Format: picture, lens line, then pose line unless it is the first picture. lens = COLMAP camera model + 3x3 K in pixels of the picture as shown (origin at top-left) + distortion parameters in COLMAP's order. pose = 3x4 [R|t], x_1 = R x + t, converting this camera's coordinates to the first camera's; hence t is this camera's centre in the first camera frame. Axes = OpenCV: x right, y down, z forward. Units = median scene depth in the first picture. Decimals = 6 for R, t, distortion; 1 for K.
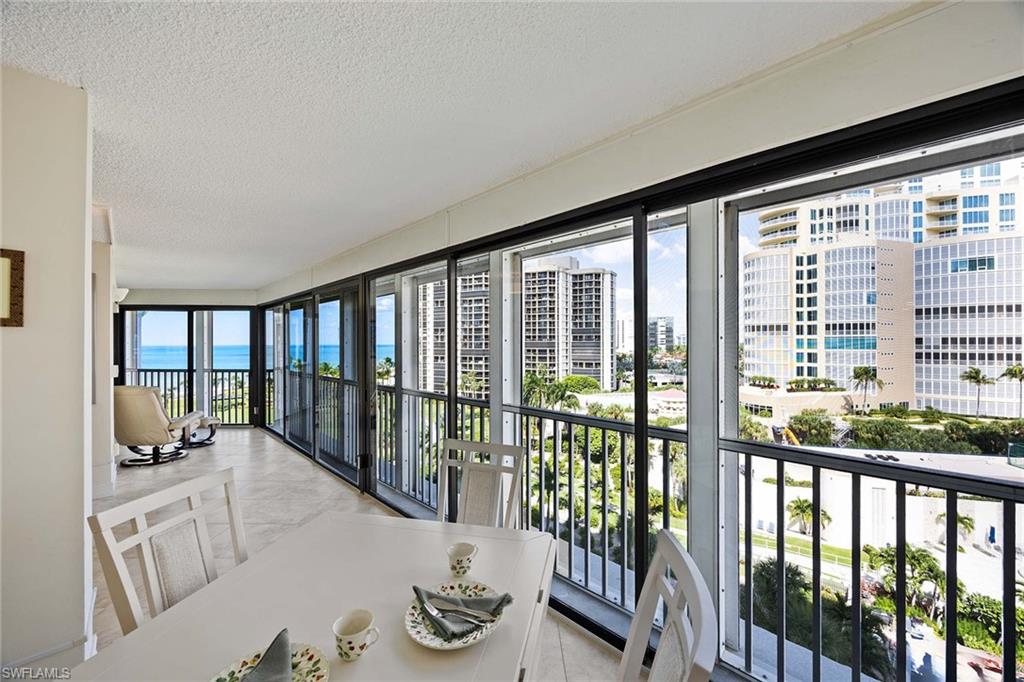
lens RADIAL K [[392.0, 0, 515.3], [0, 392.0, 341.5], [0, 0, 1]] dist [-0.000981, -0.000012]
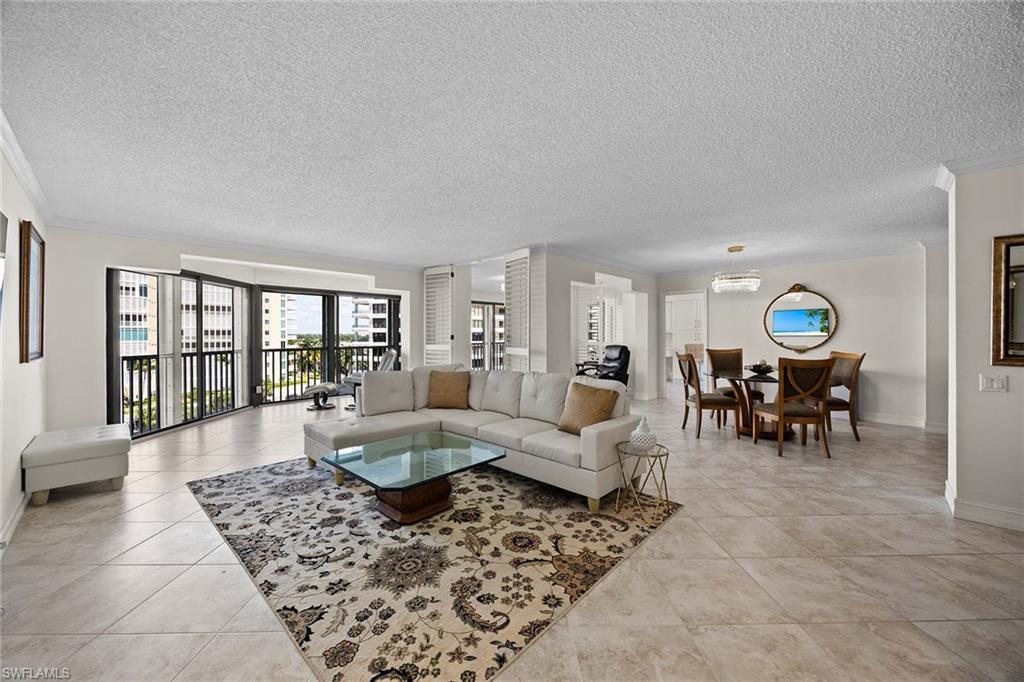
lens RADIAL K [[392.0, 0, 515.3], [0, 392.0, 341.5], [0, 0, 1]] dist [-0.000981, -0.000012]
pose [[-0.024975, -0.017368, 0.999537, -0.167174], [-0.002195, 0.999848, 0.017319, 0.003408], [-0.999686, -0.001761, -0.025010, 0.038139]]
